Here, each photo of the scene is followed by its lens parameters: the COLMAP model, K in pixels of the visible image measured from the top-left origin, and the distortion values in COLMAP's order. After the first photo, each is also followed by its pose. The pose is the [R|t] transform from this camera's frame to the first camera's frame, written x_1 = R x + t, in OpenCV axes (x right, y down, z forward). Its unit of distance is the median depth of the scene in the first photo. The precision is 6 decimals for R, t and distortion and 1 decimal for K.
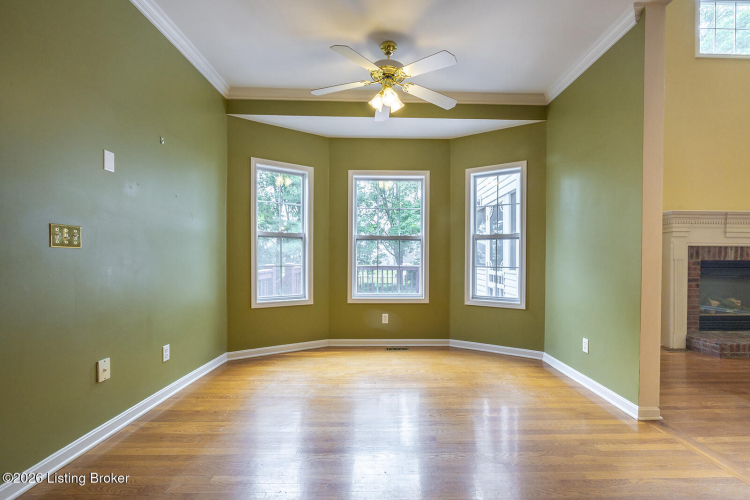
lens RADIAL K [[327.6, 0, 394.7], [0, 327.6, 261.2], [0, 0, 1]] dist [-0.000675, -0.000131]
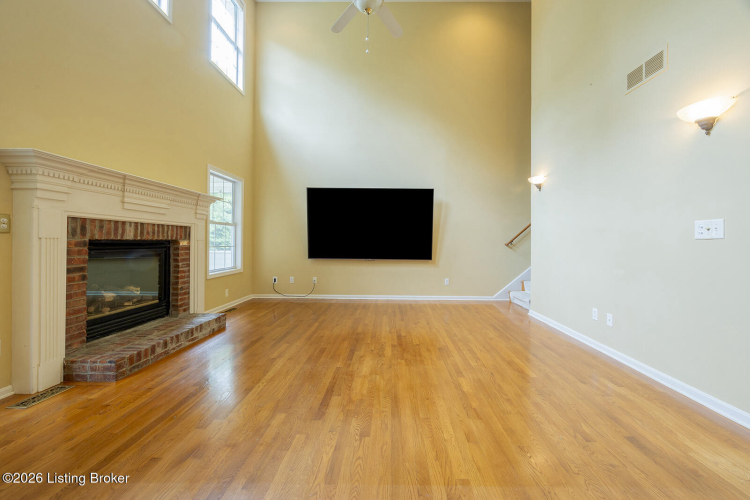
lens RADIAL K [[294.9, 0, 391.2], [0, 294.9, 241.8], [0, 0, 1]] dist [-0.009204, -0.000184]
pose [[0.039666, 0.000458, 0.999213, 0.360768], [-0.002989, 0.999995, -0.000340, 0.001102], [-0.999209, -0.002974, 0.039668, 0.355478]]
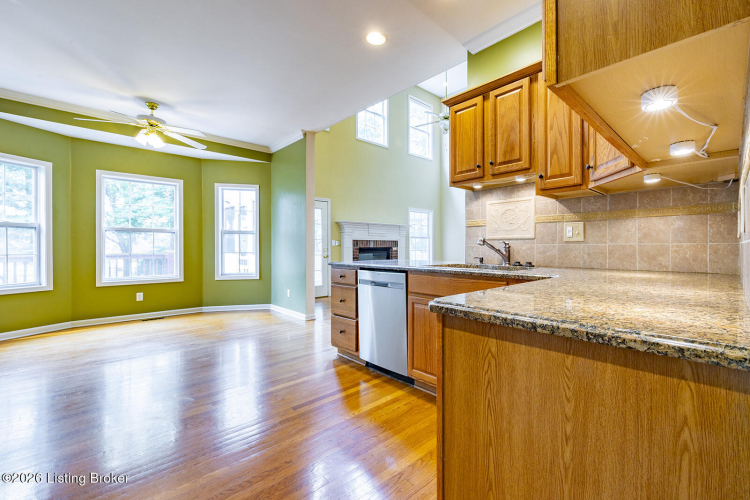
lens RADIAL K [[321.0, 0, 413.7], [0, 321.0, 249.2], [0, 0, 1]] dist [-0.000046, -0.000034]
pose [[0.729630, -0.008581, 0.683788, -0.102362], [0.008707, 0.999957, 0.003258, 0.003965], [-0.683787, 0.003577, 0.729673, -0.574505]]
